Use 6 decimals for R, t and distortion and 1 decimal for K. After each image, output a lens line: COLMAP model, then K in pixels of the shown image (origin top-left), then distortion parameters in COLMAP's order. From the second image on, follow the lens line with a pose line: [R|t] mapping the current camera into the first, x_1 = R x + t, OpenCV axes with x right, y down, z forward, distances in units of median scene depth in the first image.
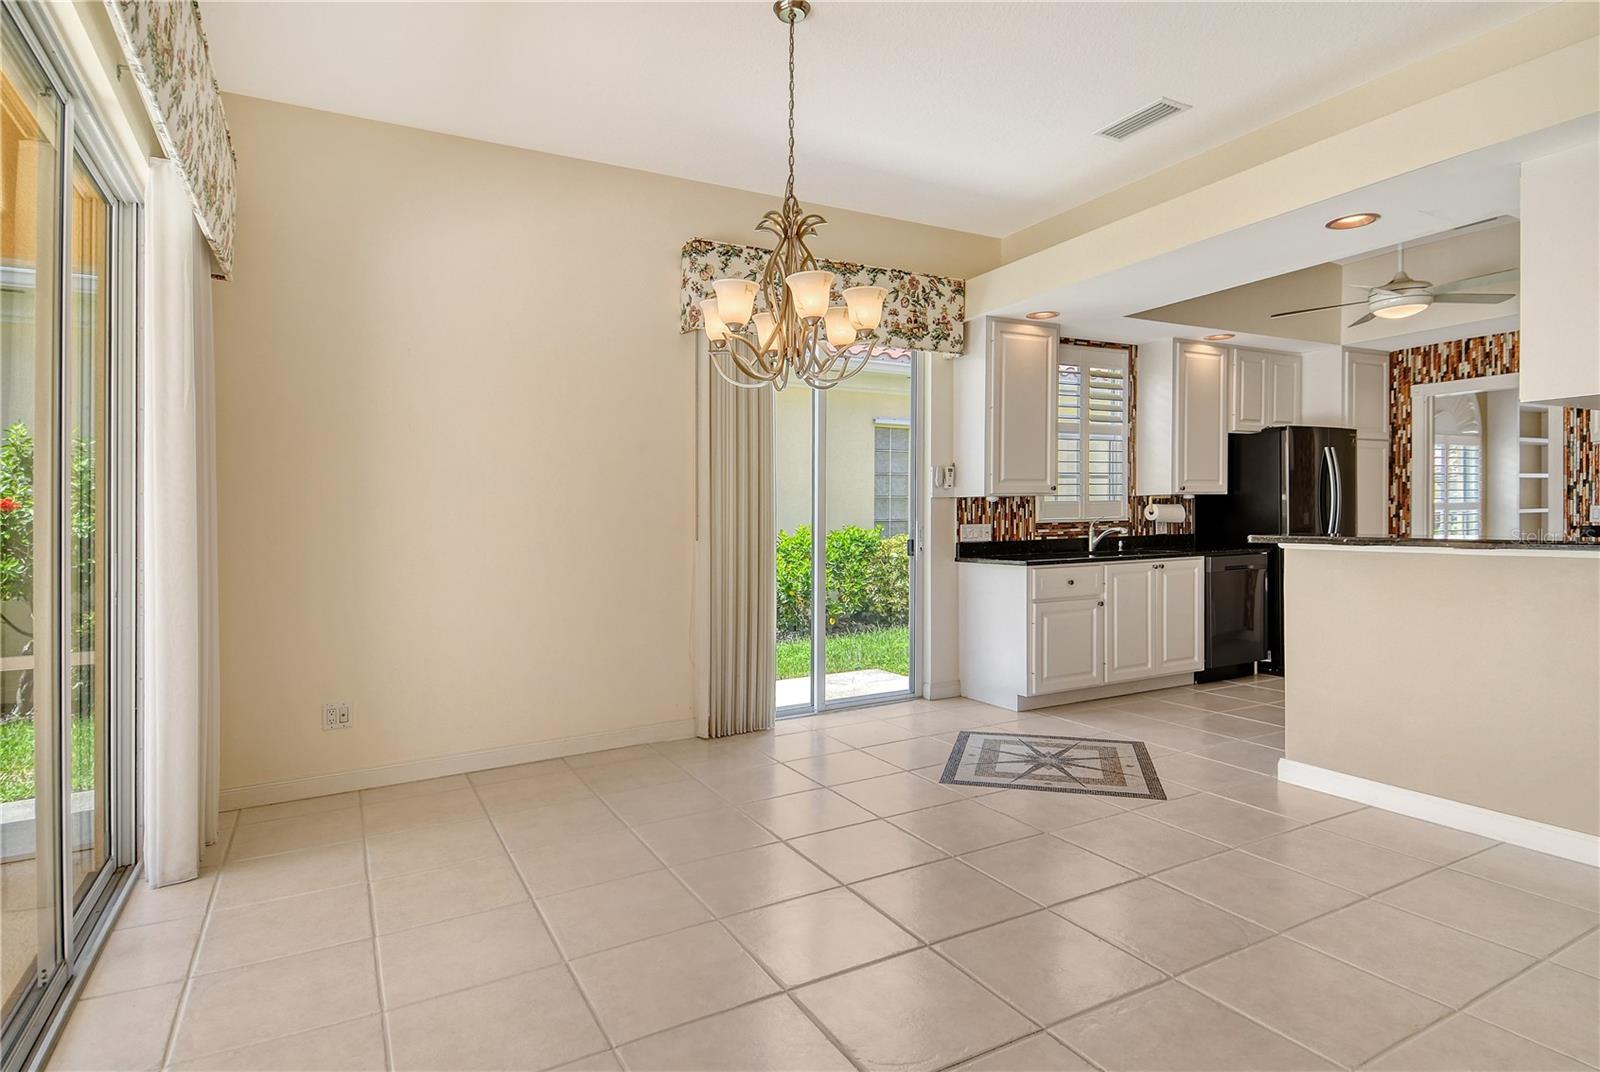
lens RADIAL K [[805.6, 0, 801.6], [0, 805.6, 543.4], [0, 0, 1]] dist [0.044003, -0.033093]
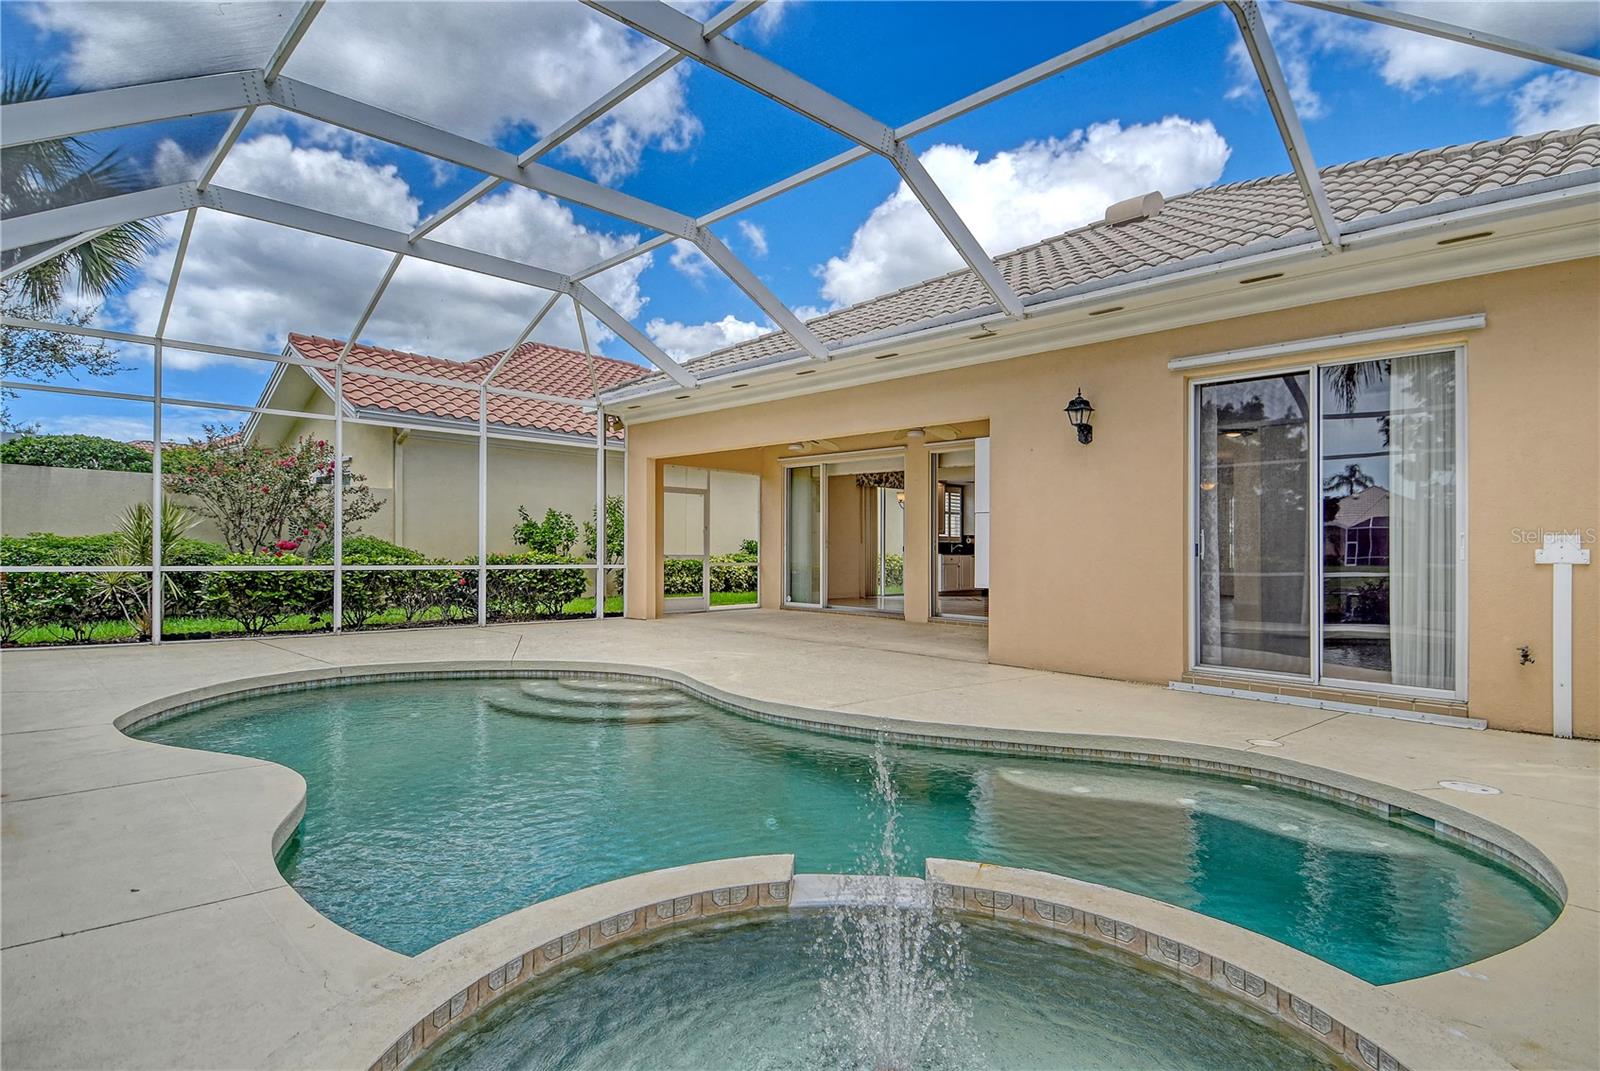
lens RADIAL K [[831.5, 0, 800.0], [0, 831.5, 535.5], [0, 0, 1]] dist [0.013221, -0.000219]
pose [[0.953597, 0.023336, 0.300181, -1.095117], [-0.009873, 0.998879, -0.046286, 0.093718], [-0.300925, 0.041174, 0.952759, -1.752806]]
